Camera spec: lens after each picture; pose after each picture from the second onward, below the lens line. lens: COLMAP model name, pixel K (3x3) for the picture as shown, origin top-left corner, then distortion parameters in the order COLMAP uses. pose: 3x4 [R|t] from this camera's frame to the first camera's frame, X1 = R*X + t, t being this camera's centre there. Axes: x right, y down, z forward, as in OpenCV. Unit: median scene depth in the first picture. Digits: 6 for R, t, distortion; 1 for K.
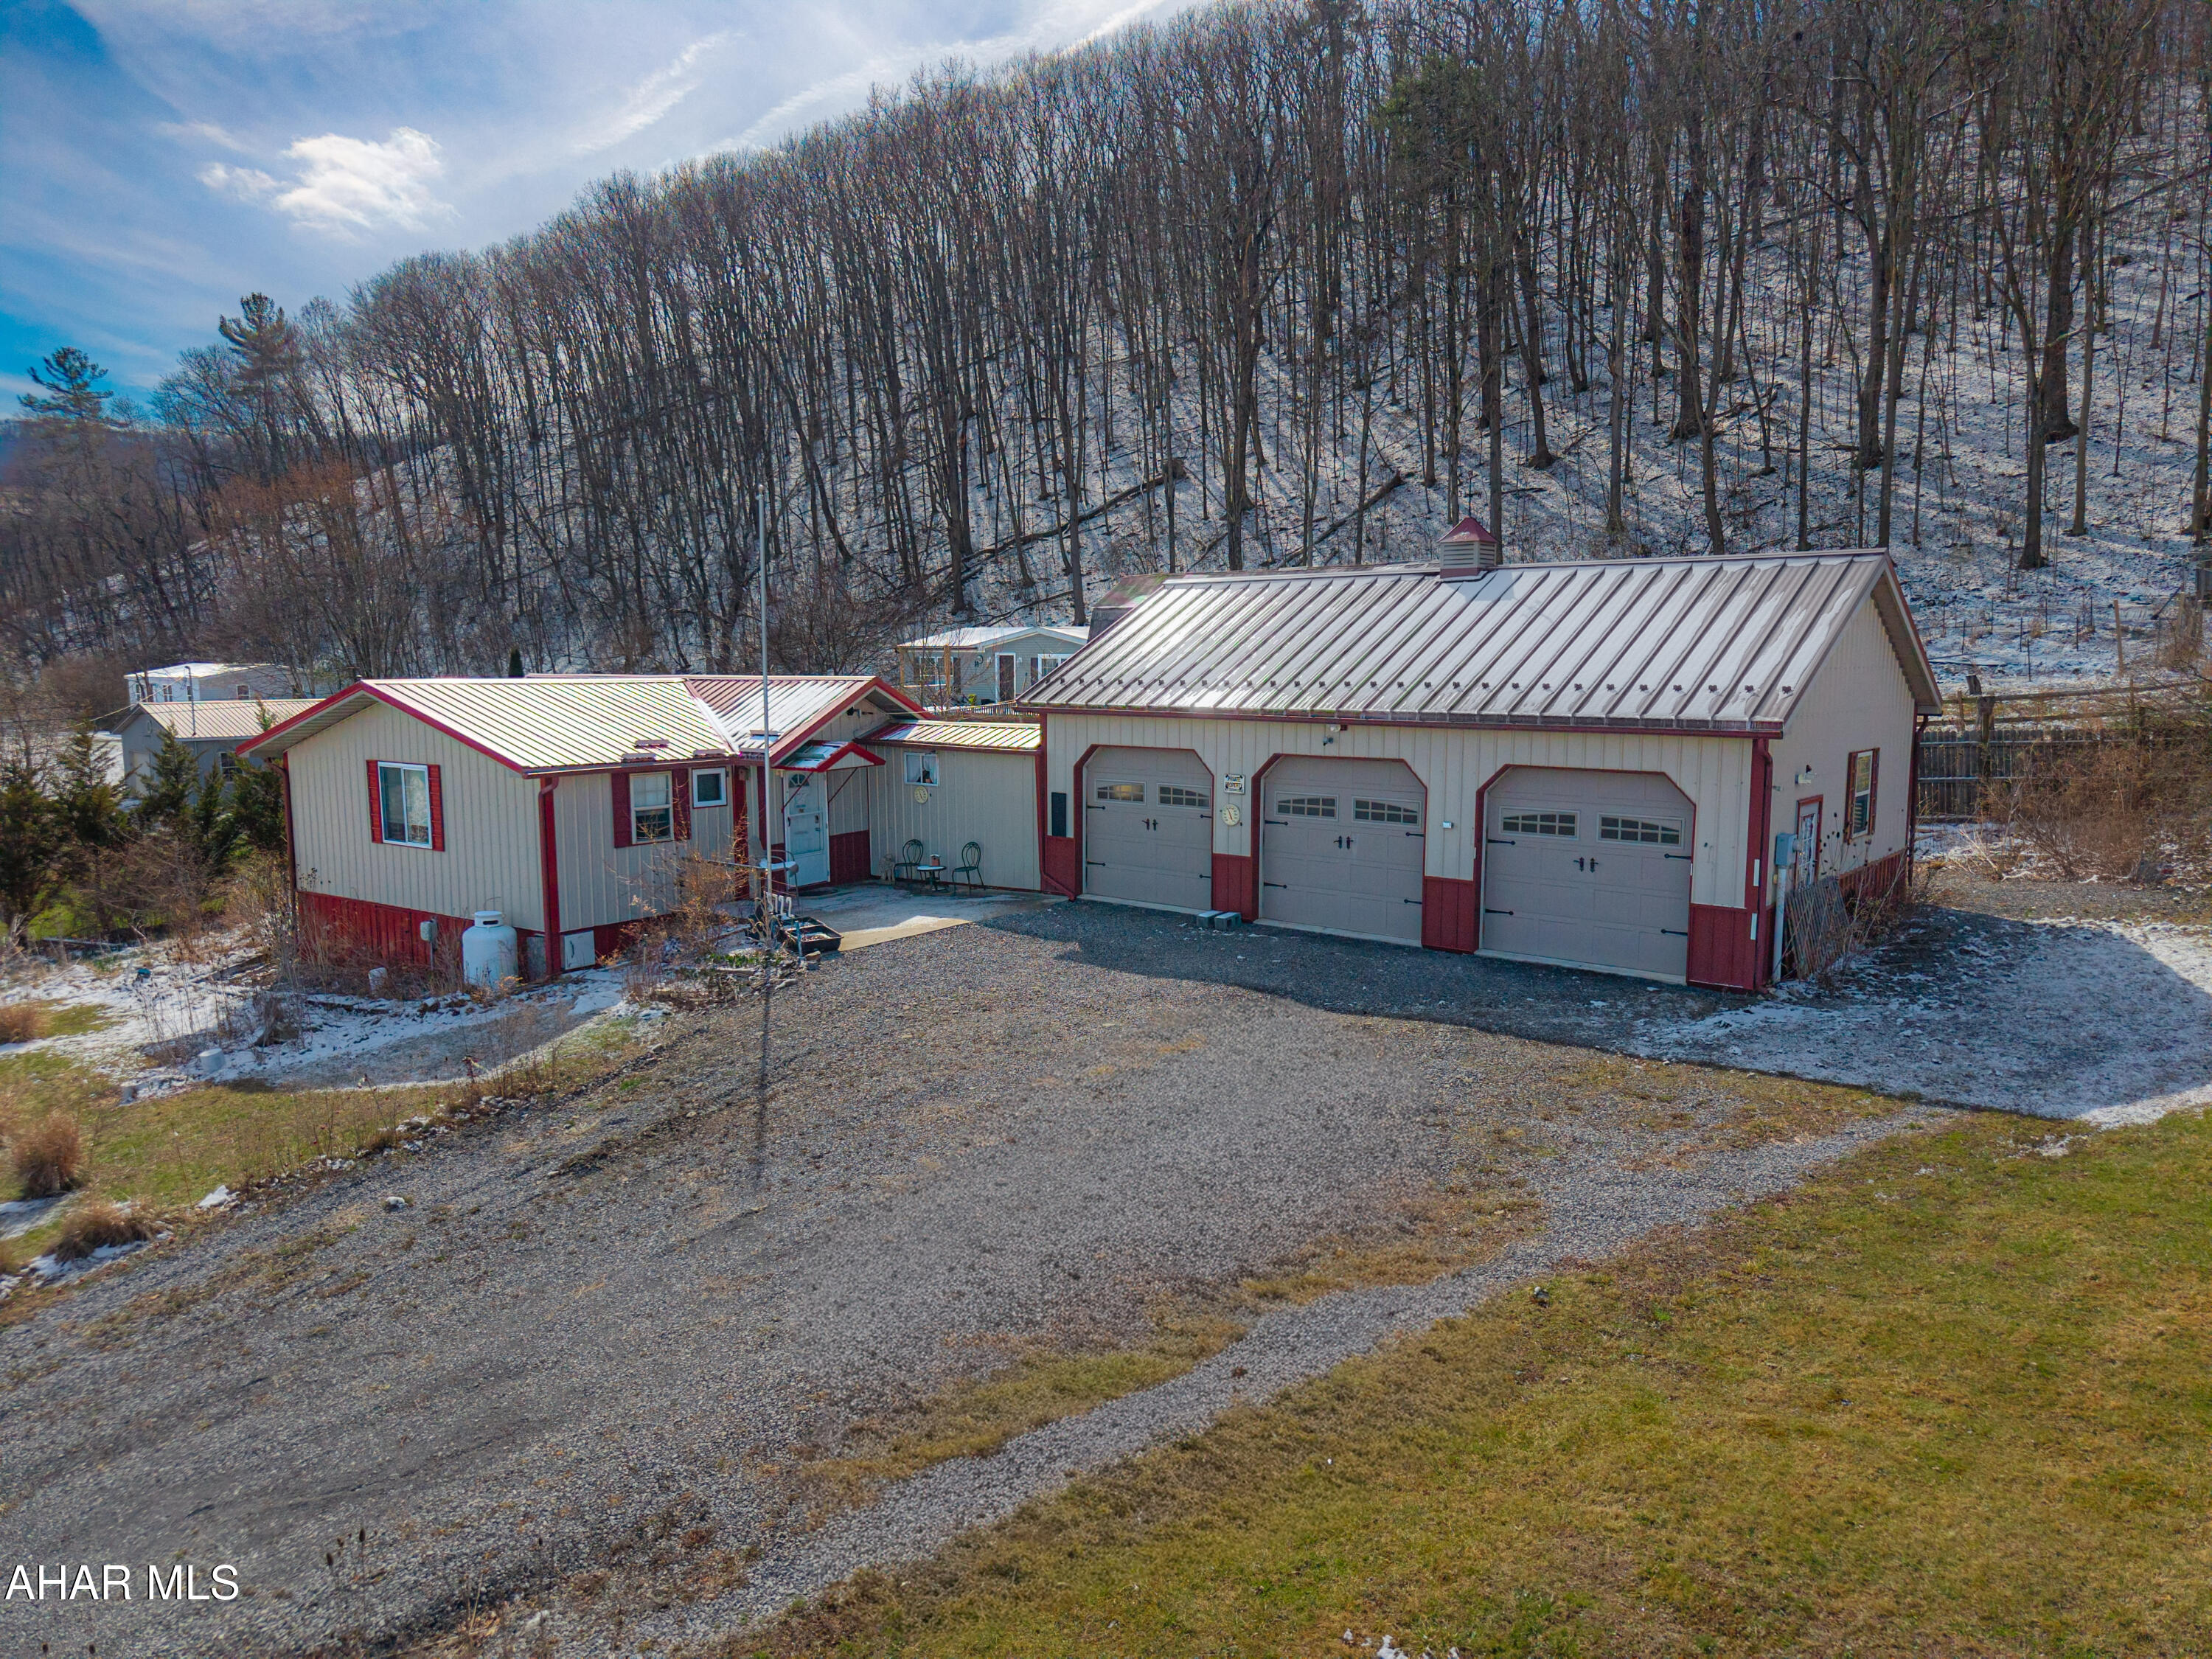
lens RADIAL K [[1524.4, 0, 1124.3], [0, 1524.4, 818.9], [0, 0, 1]] dist [0.002904, -0.000210]
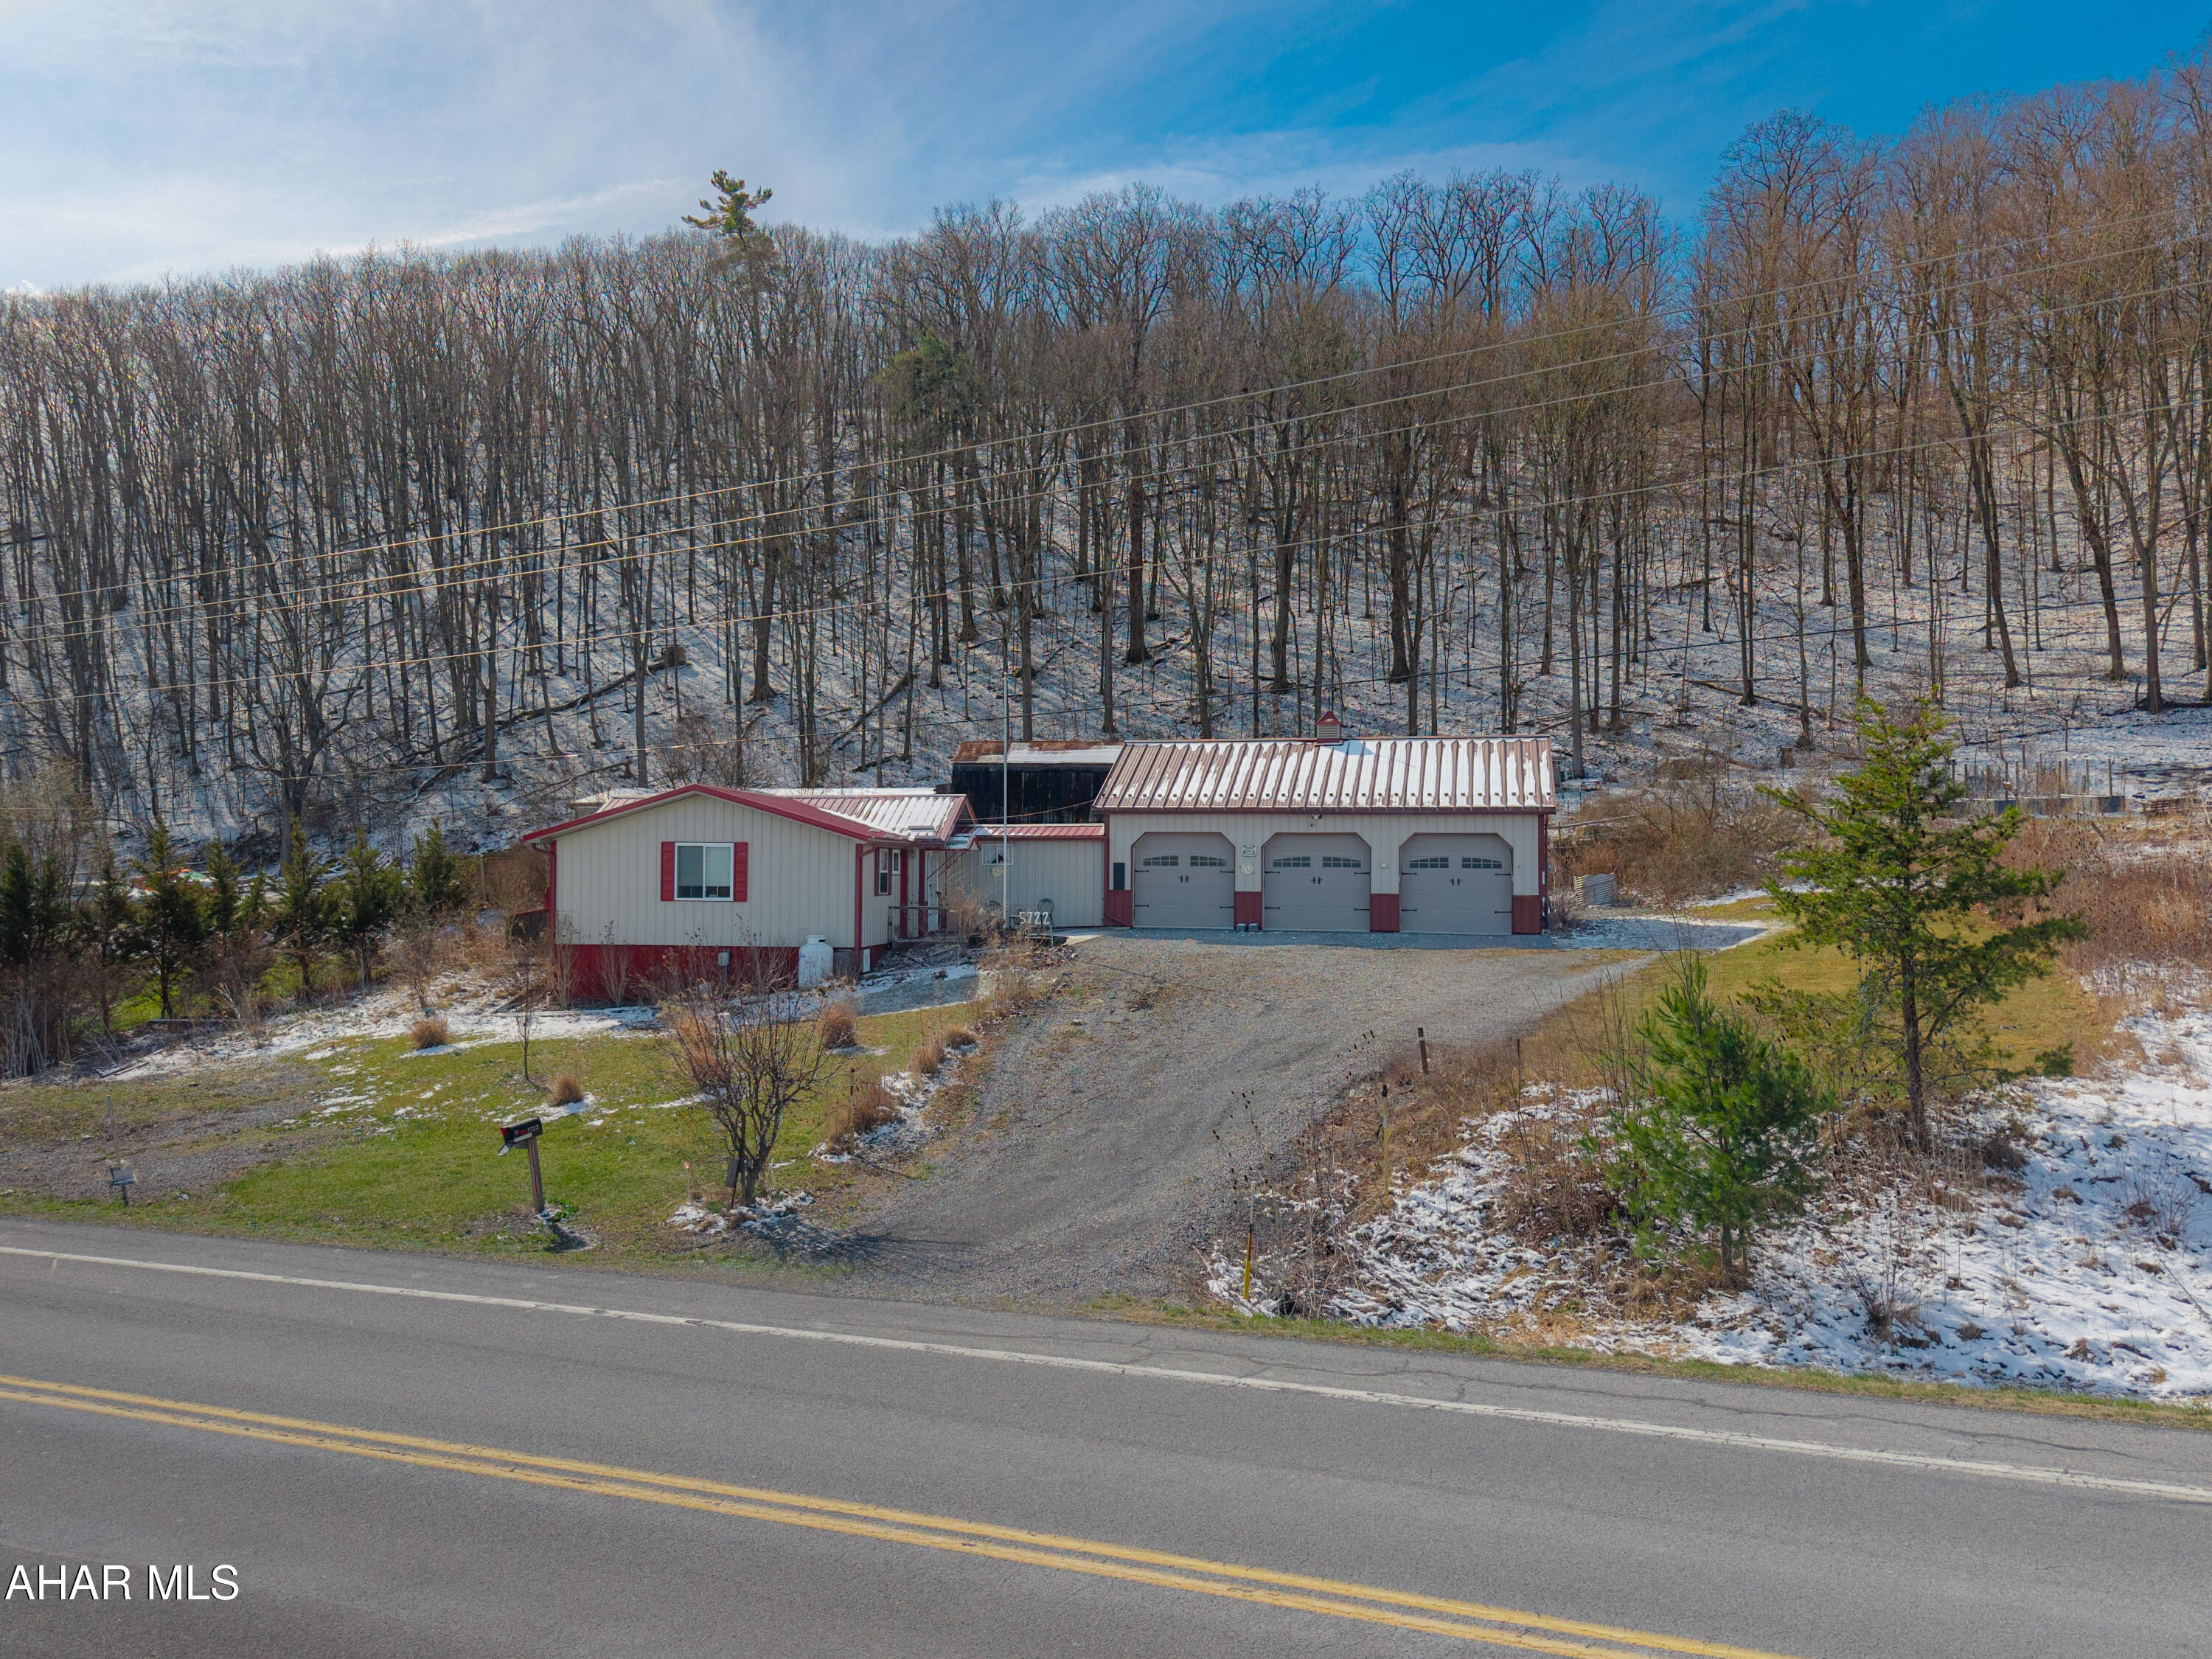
lens RADIAL K [[1524.4, 0, 1124.3], [0, 1524.4, 818.9], [0, 0, 1]] dist [0.002904, -0.000210]
pose [[0.891459, 0.014199, 0.452879, -0.828908], [0.044035, 0.992062, -0.117784, 0.137459], [-0.450957, 0.124942, 0.883758, -0.489752]]
